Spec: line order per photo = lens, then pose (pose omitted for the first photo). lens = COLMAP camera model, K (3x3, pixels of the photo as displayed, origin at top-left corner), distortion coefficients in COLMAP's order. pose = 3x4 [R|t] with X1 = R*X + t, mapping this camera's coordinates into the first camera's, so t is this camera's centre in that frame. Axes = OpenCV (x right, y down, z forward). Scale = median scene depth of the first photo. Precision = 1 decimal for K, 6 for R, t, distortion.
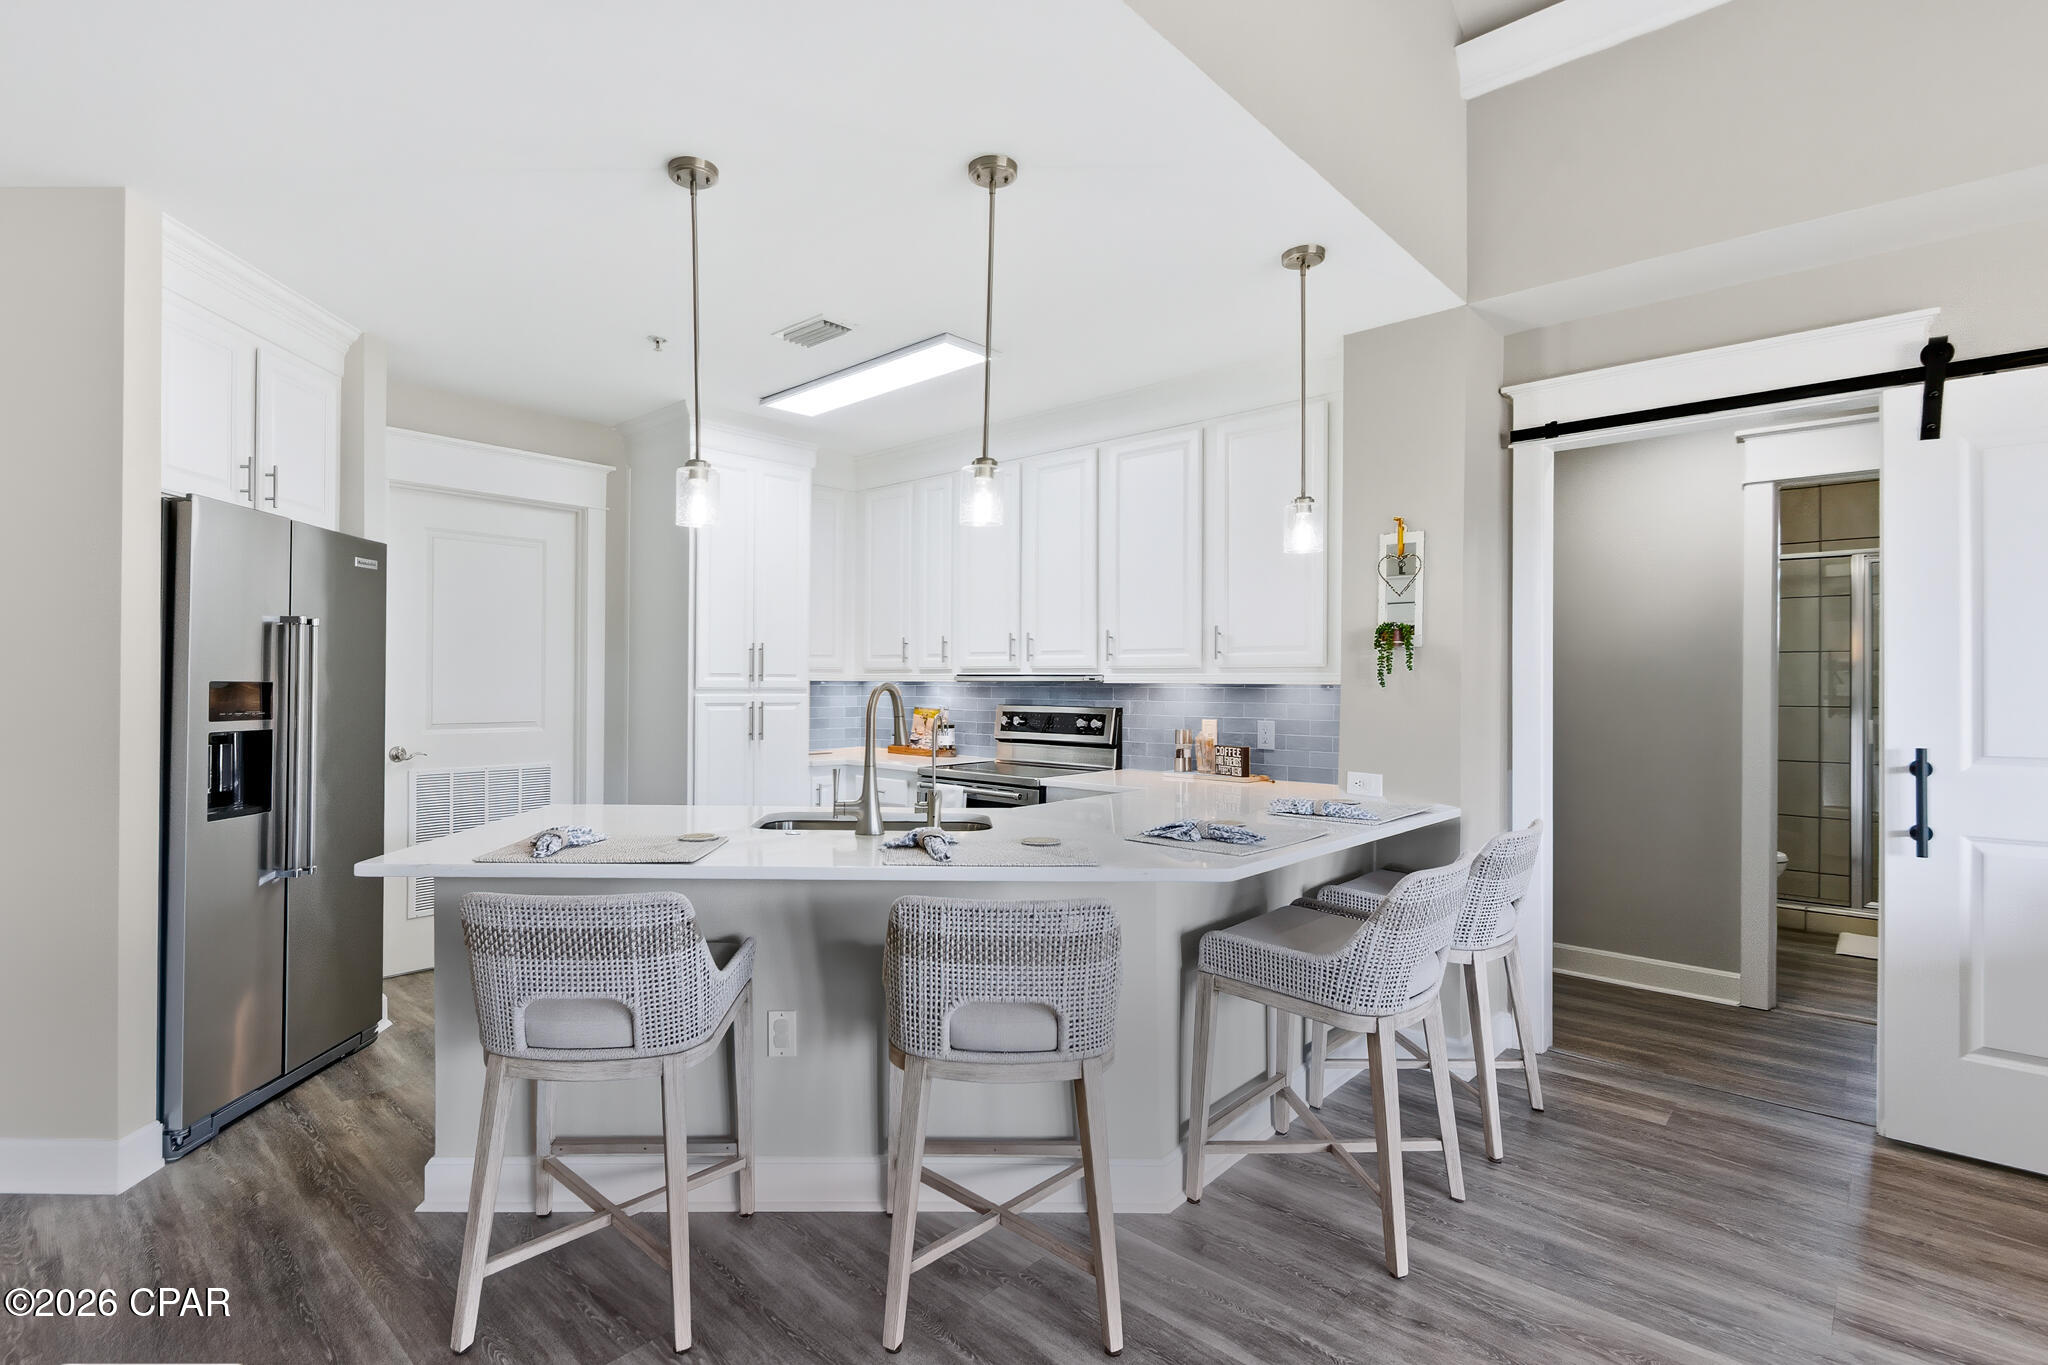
lens RADIAL K [[976.9, 0, 979.6], [0, 976.9, 680.6], [0, 0, 1]] dist [0.000114, -0.003740]
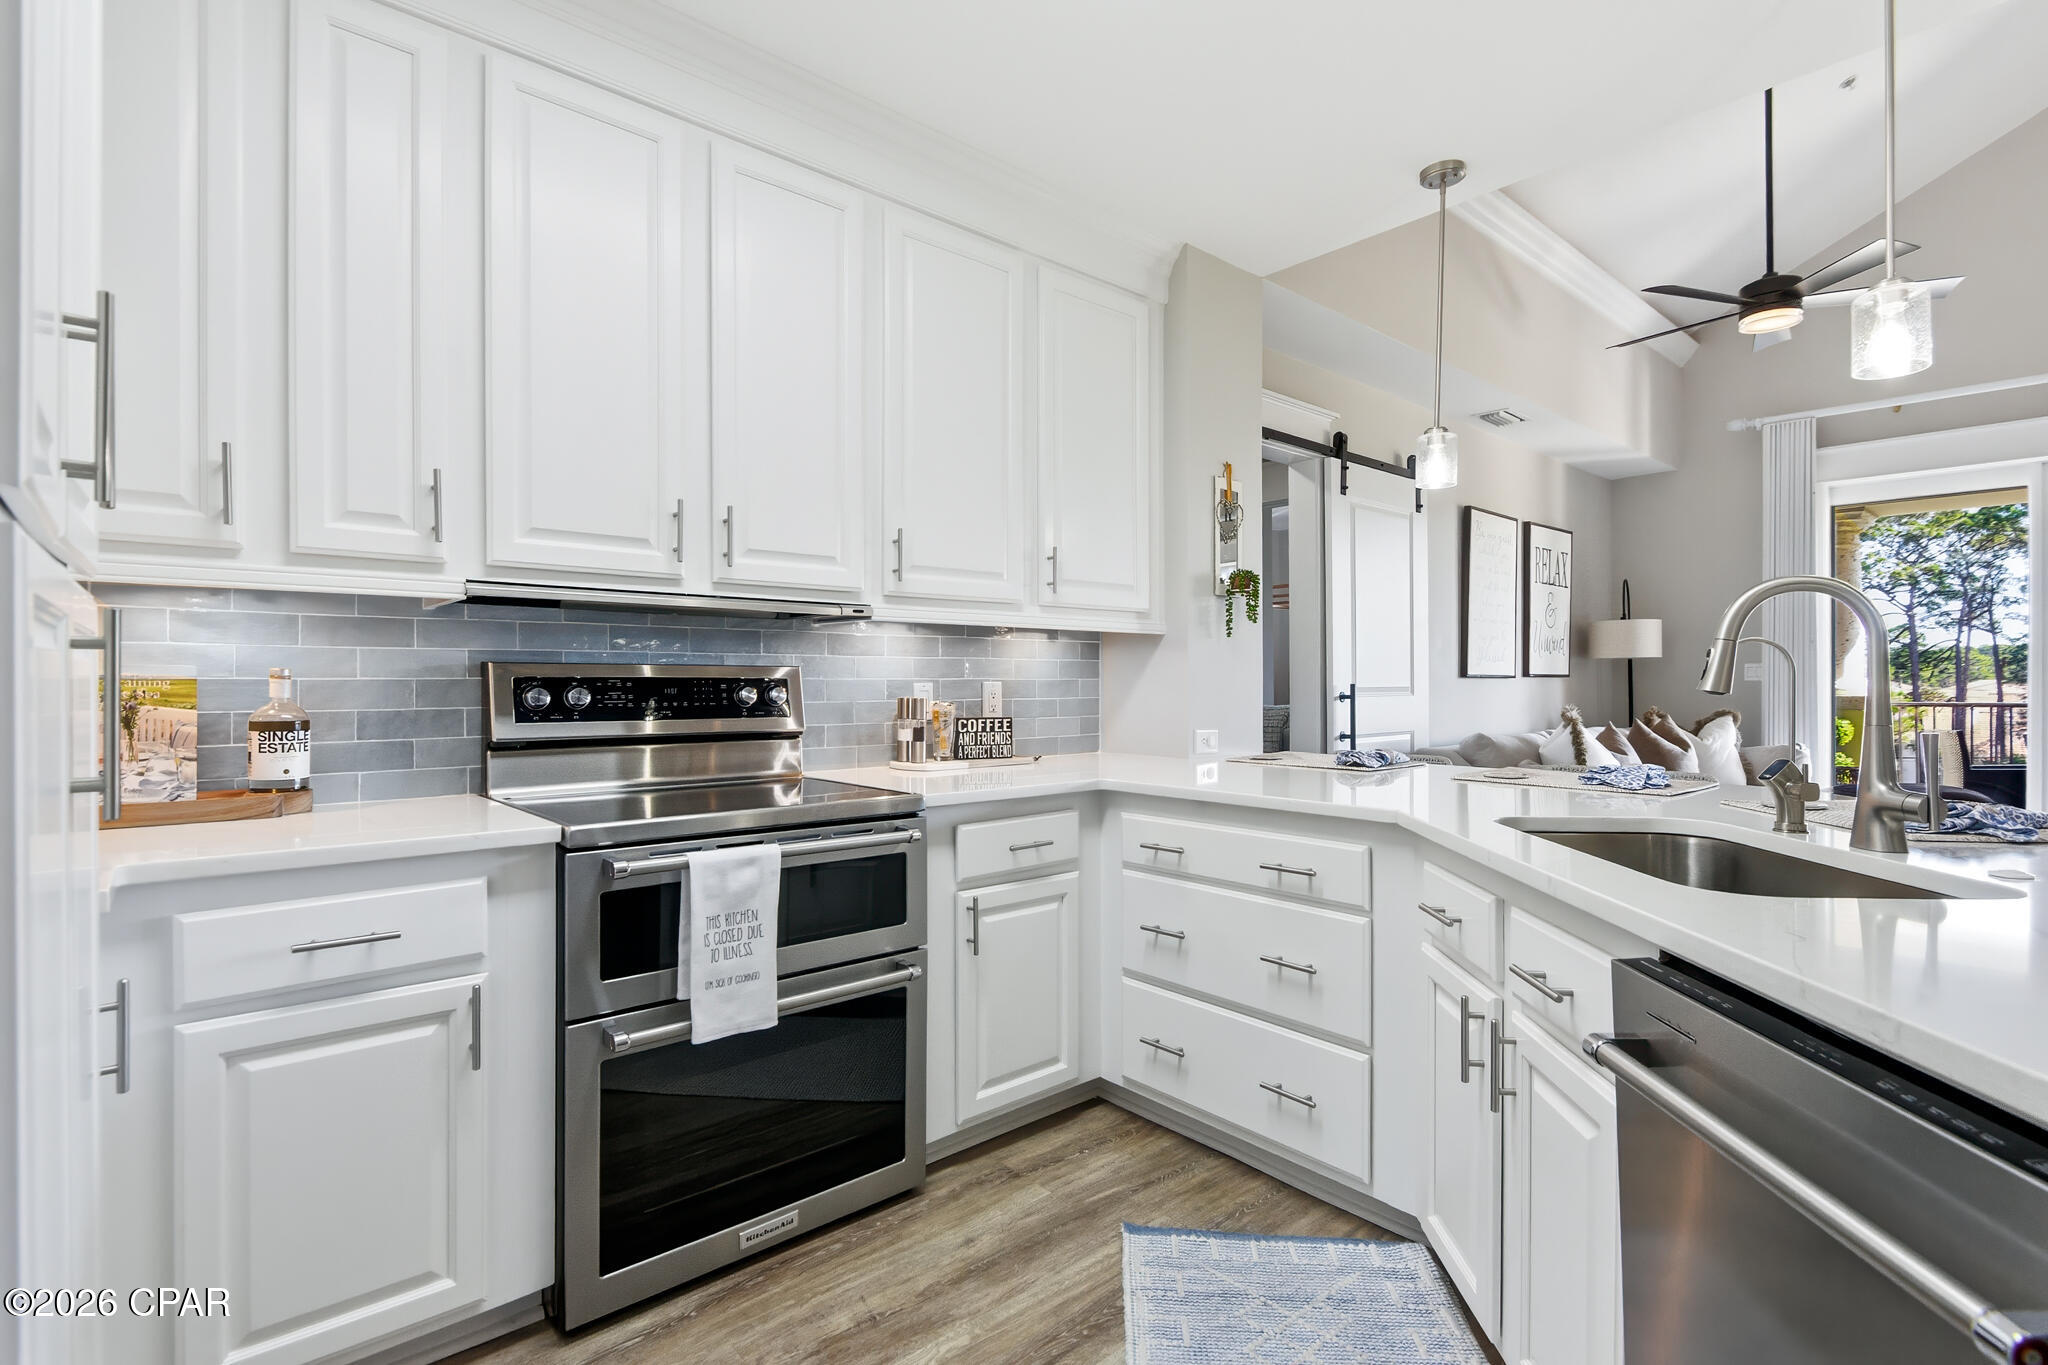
lens RADIAL K [[976.9, 0, 981.5], [0, 976.9, 694.3], [0, 0, 1]] dist [0.000114, -0.003740]
pose [[0.110795, -0.015439, 0.993723, -0.547162], [-0.000786, 0.999878, 0.015622, 0.046388], [-0.993843, -0.002512, 0.110770, 1.092746]]
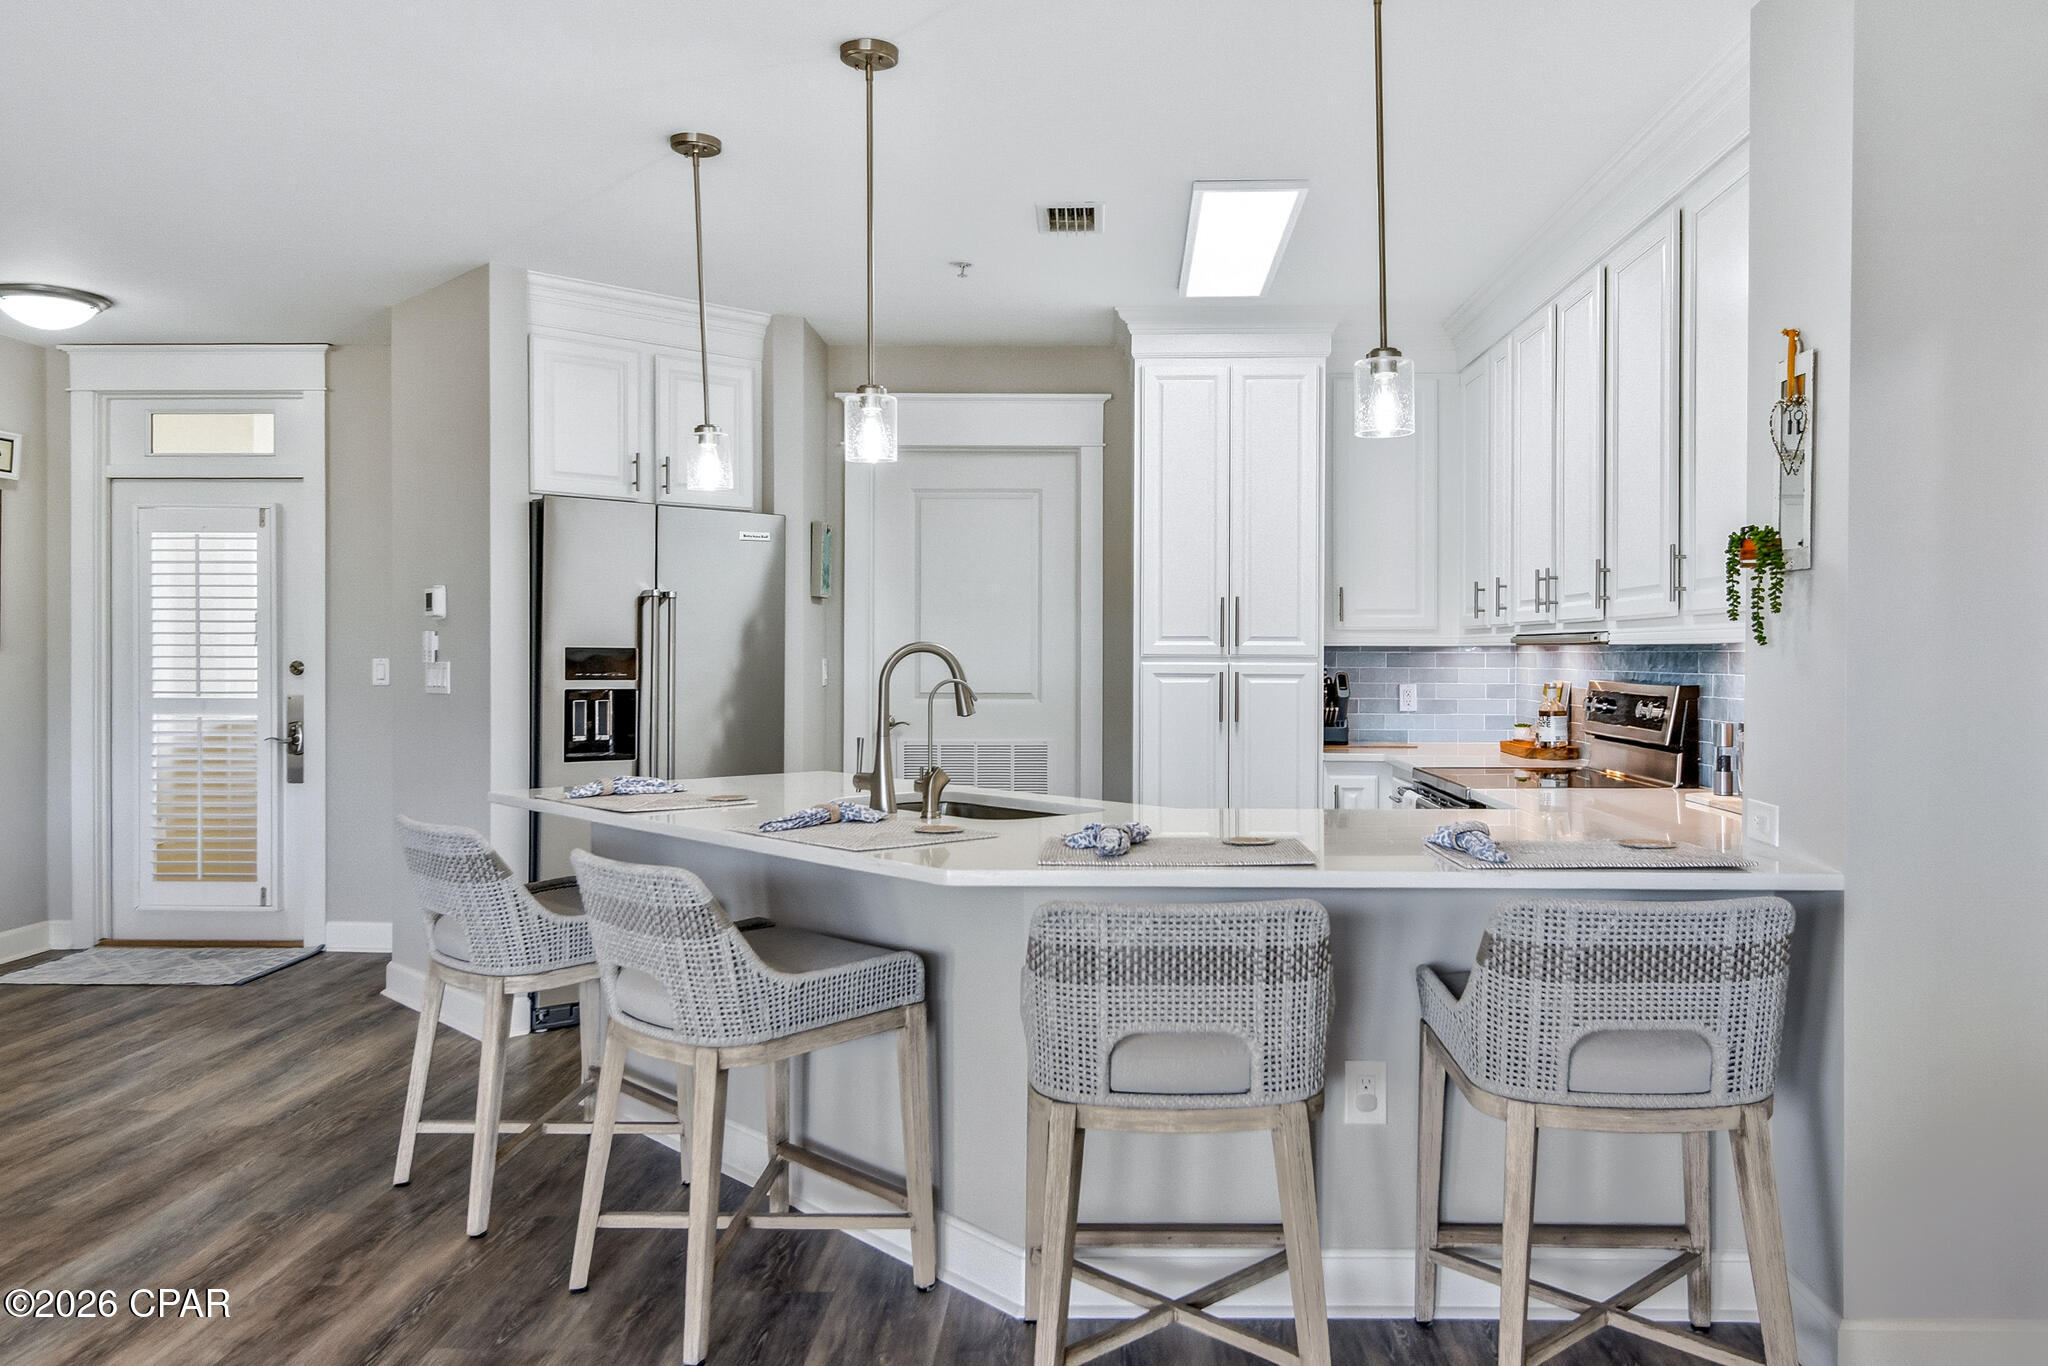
lens RADIAL K [[1470.9, 0, 1125.8], [0, 1470.9, 654.6], [0, 0, 1]] dist [0.013782, -0.006284]
pose [[0.697399, -0.004769, -0.716667, 0.748669], [0.004218, 0.999988, -0.002549, 0.013548], [0.716671, -0.001246, 0.697410, 0.164635]]
